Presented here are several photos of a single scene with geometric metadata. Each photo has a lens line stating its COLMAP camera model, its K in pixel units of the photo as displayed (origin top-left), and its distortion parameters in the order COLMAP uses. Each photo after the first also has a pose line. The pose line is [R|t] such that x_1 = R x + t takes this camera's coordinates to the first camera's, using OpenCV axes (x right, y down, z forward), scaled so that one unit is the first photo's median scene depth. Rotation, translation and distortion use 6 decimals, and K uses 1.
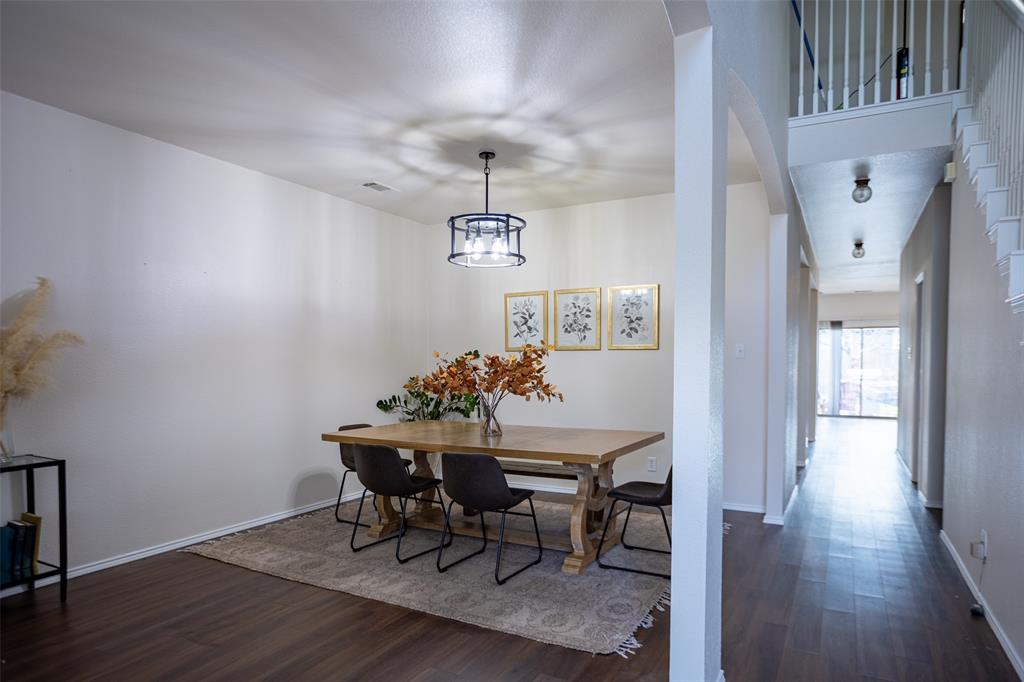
lens RADIAL K [[608.9, 0, 541.1], [0, 608.9, 378.3], [0, 0, 1]] dist [-0.000126, 0.000154]
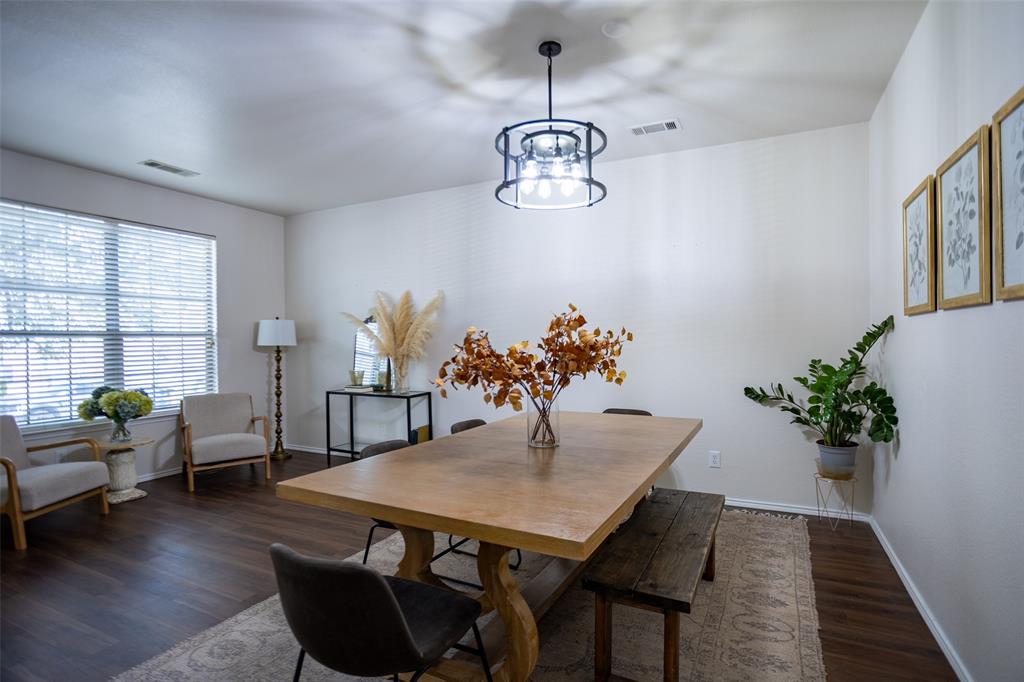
lens RADIAL K [[508.4, 0, 512.0], [0, 508.4, 341.0], [0, 0, 1]] dist [-0.039068, 0.025909]
pose [[0.006745, 0.006801, -0.999954, 0.565340], [-0.022277, 0.999730, 0.006649, -0.032531], [0.999729, 0.022231, 0.006894, 1.087240]]
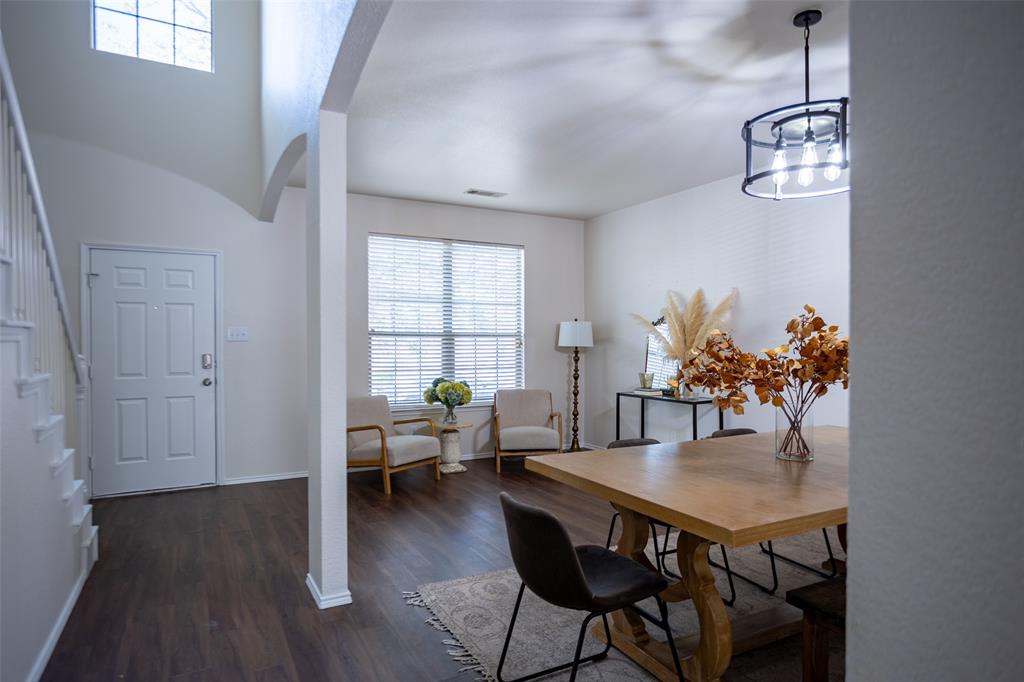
lens RADIAL K [[585.0, 0, 512.0], [0, 585.0, 341.0], [0, 0, 1]] dist [0.001187, 0.001168]
pose [[-0.553989, 0.002043, -0.832521, 0.670061], [-0.023878, 0.999547, 0.018342, -0.038368], [0.832181, 0.030041, -0.553689, 1.237474]]
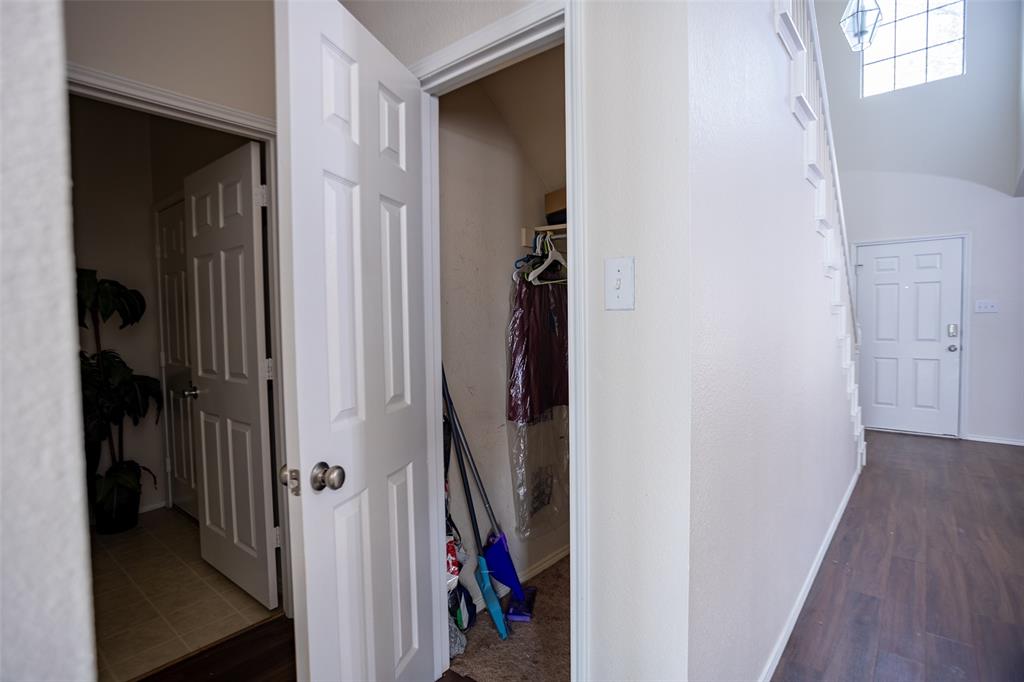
lens RADIAL K [[503.6, 0, 512.0], [0, 503.6, 341.0], [0, 0, 1]] dist [-0.055320, 0.022243]
pose [[-0.976599, 0.005023, 0.215009, 0.800893], [0.021632, 0.996952, 0.074965, -0.045086], [-0.213977, 0.077862, -0.973731, 1.424379]]
